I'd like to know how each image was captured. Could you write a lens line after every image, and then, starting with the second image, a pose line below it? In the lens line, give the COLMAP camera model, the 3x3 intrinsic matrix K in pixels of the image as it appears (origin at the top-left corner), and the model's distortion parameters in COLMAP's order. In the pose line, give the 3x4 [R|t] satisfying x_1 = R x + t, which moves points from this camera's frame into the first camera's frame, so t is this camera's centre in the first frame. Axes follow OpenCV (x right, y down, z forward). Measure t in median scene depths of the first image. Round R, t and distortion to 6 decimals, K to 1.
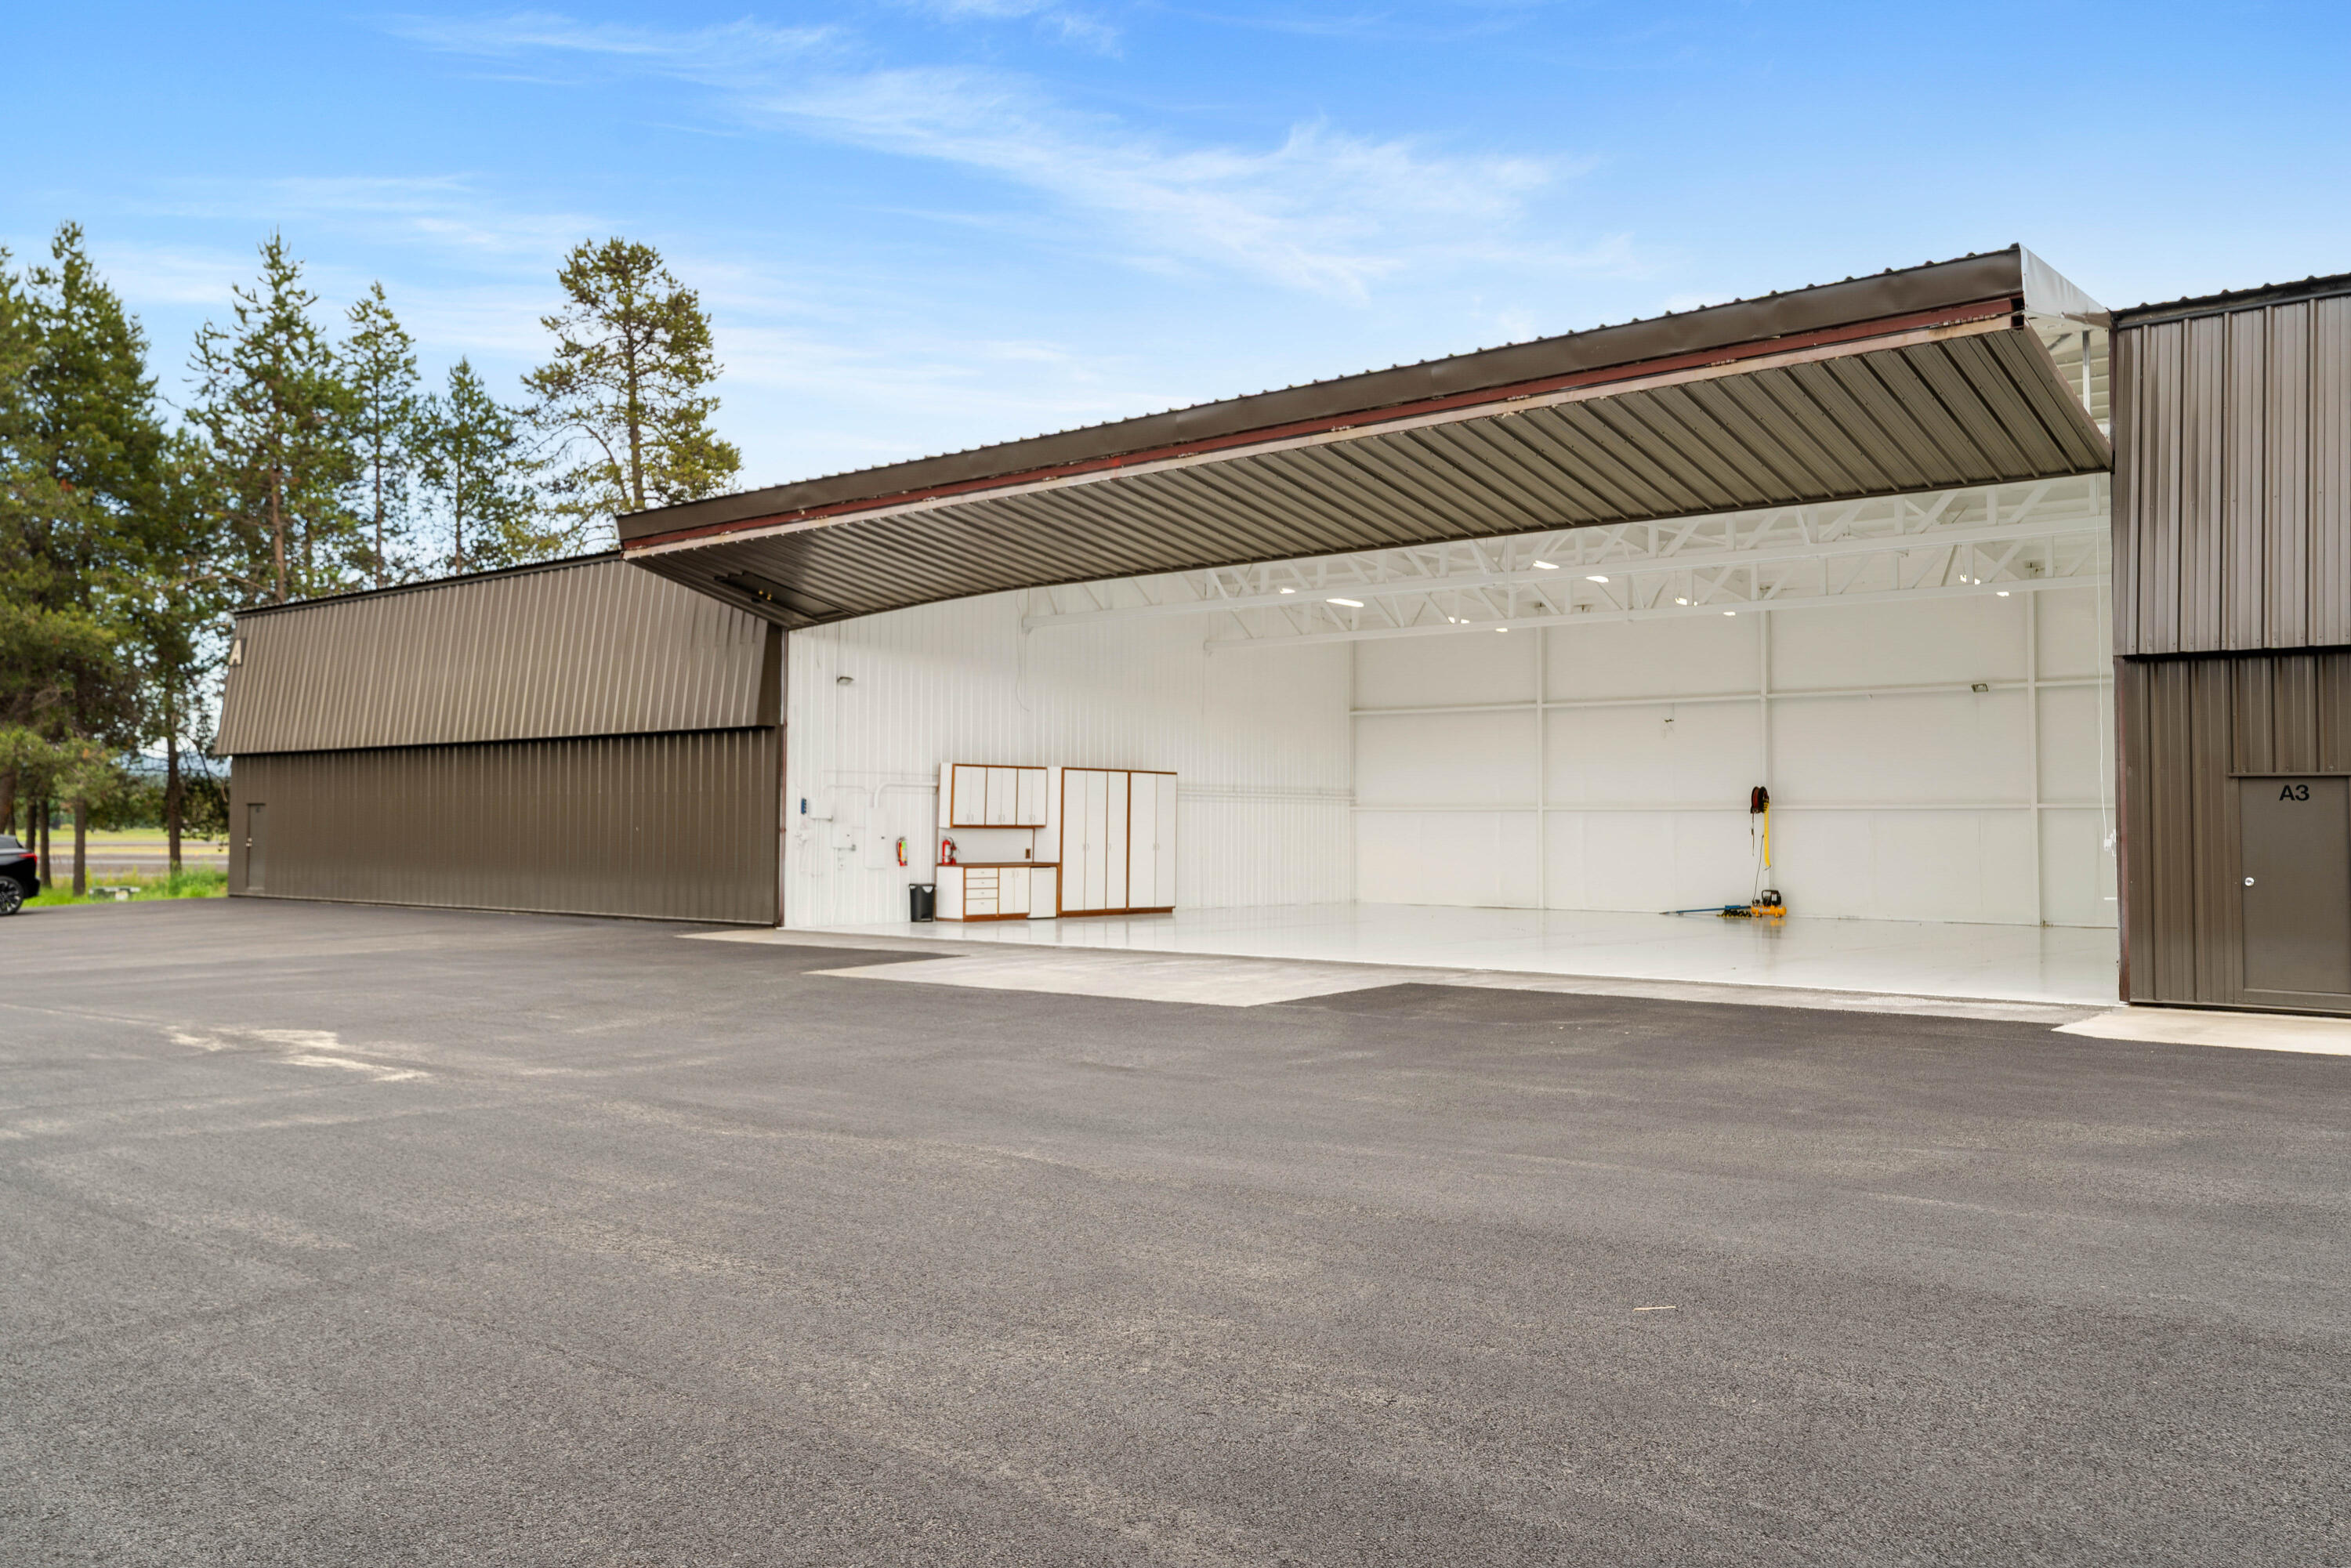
lens RADIAL K [[1804.8, 0, 1175.5], [0, 1804.8, 784.0], [0, 0, 1]] dist [-0.009458, -0.002337]
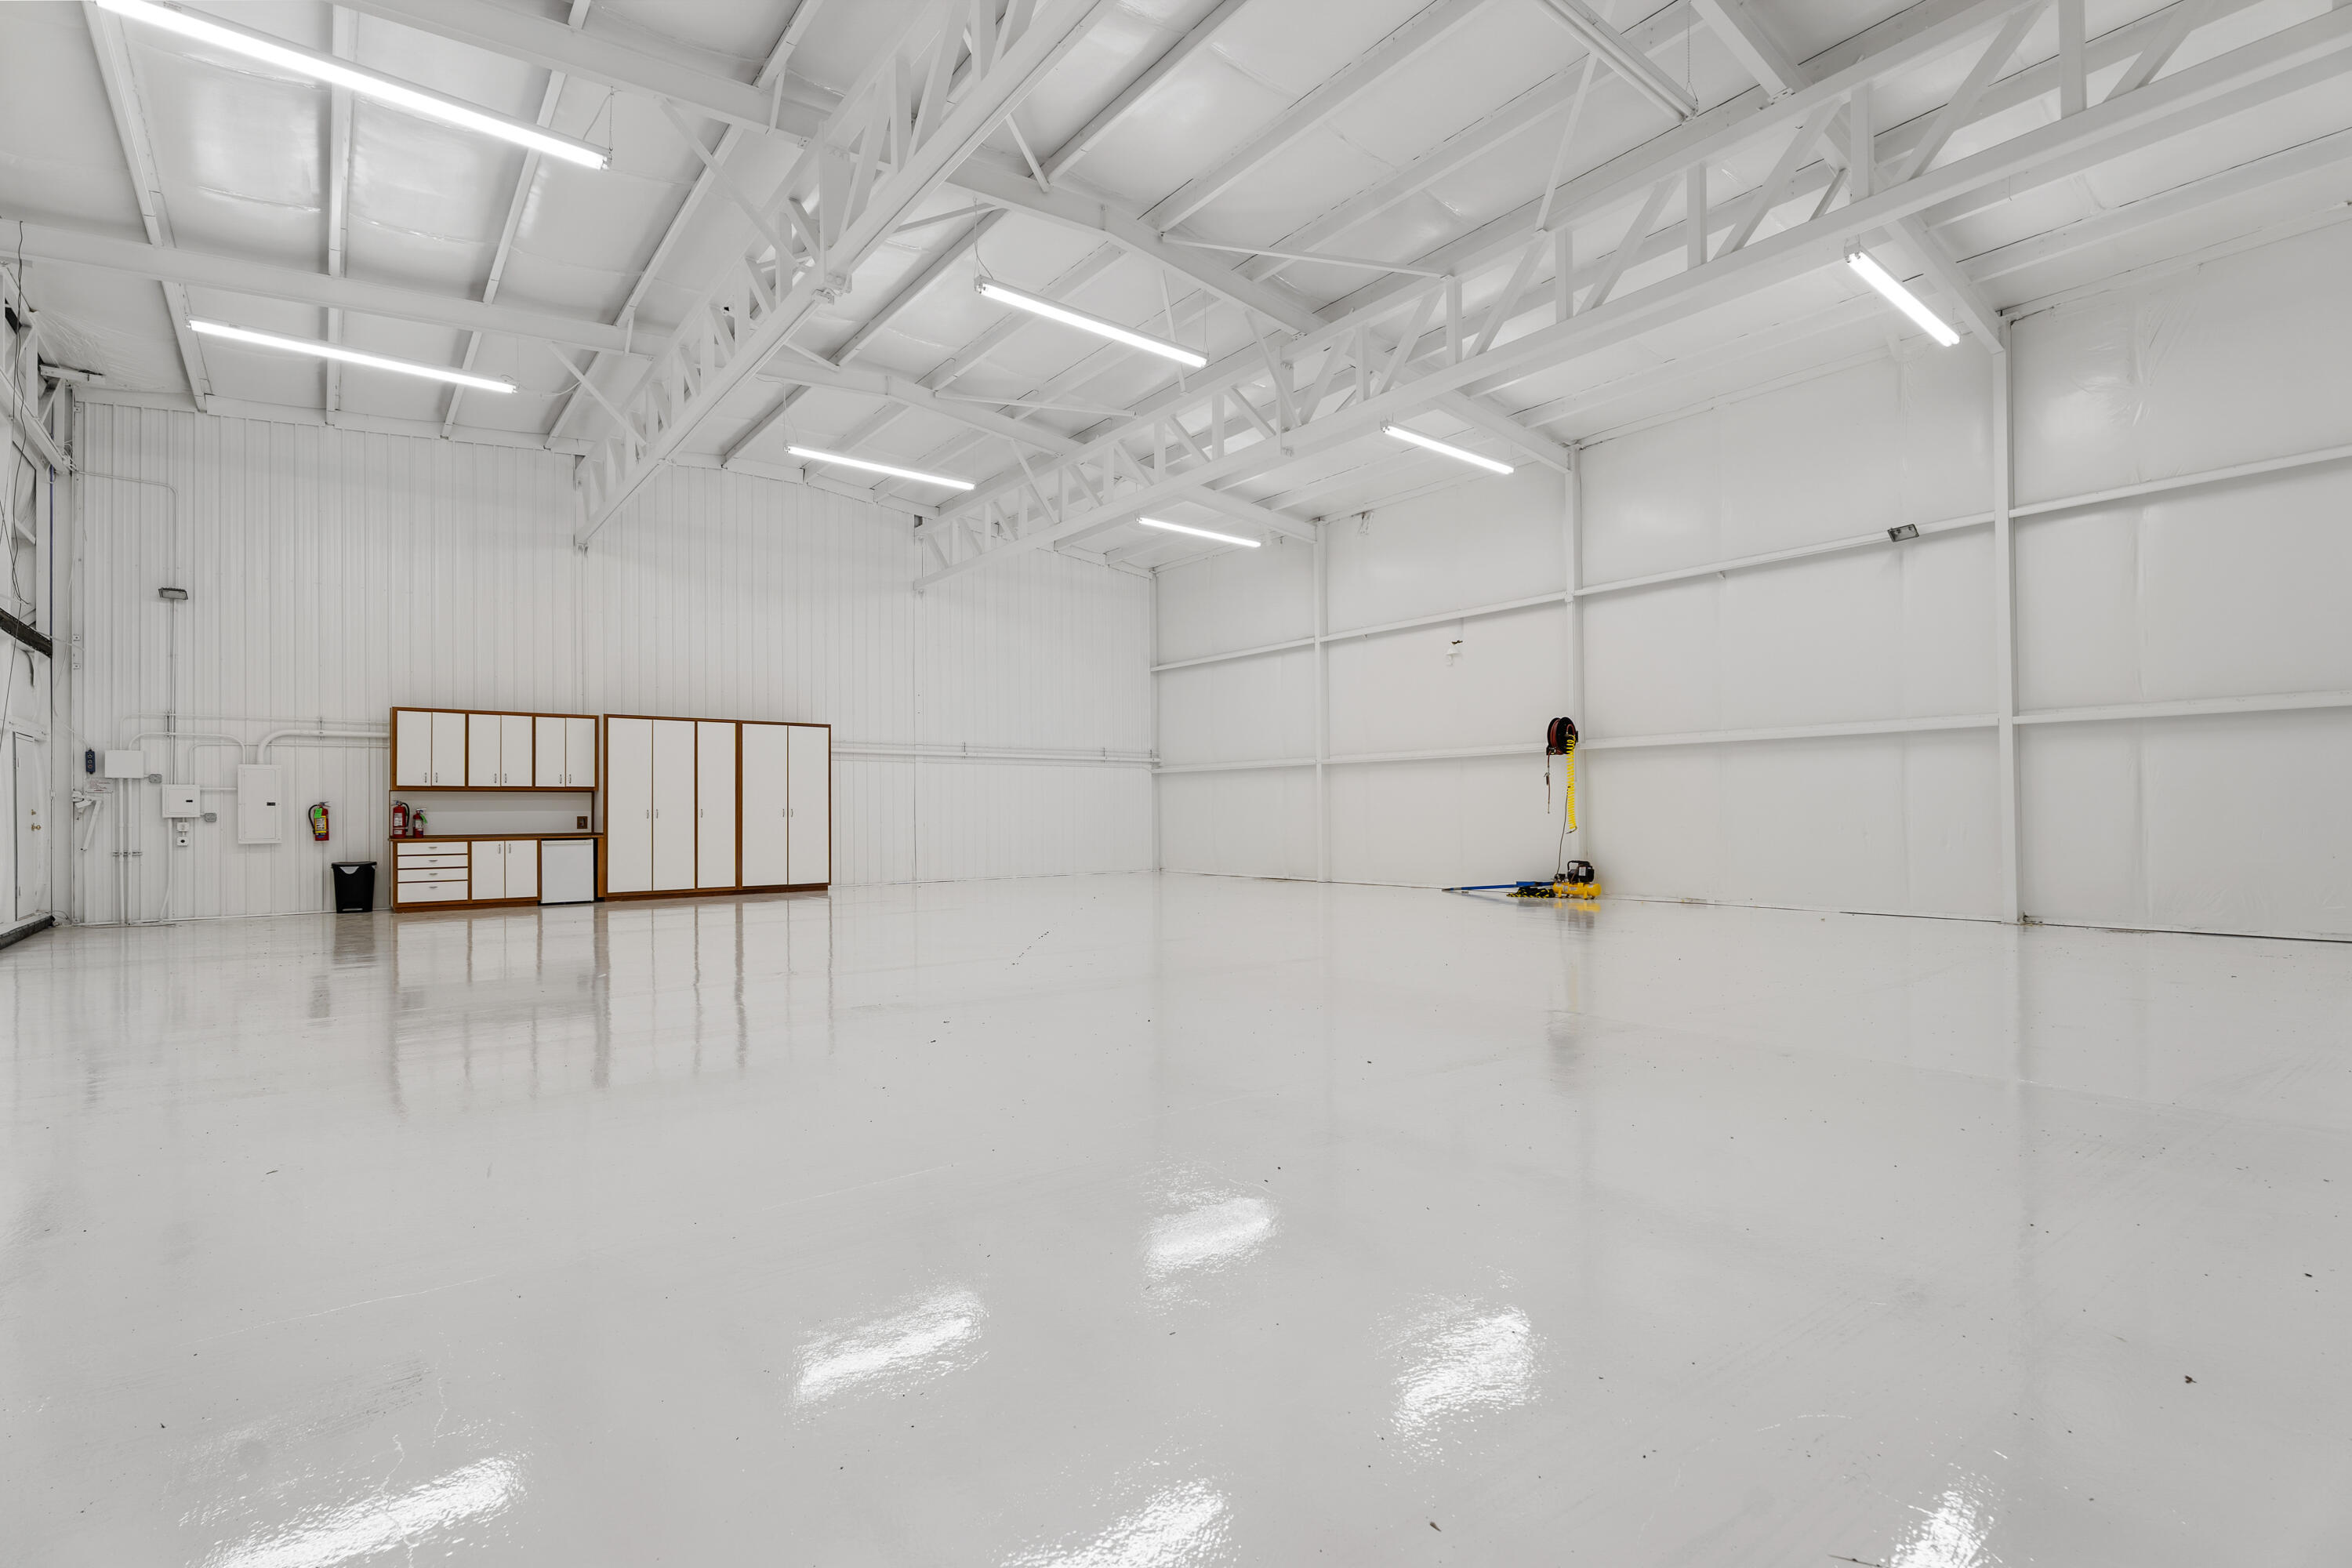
lens RADIAL K [[1030.5, 0, 1165.4], [0, 1030.5, 811.7], [0, 0, 1]] dist [0.002808, 0.000356]
pose [[0.975047, -0.014432, -0.221530, 0.280915], [0.020539, 0.999469, 0.025288, 0.027391], [0.221048, -0.029207, 0.974826, 0.605518]]
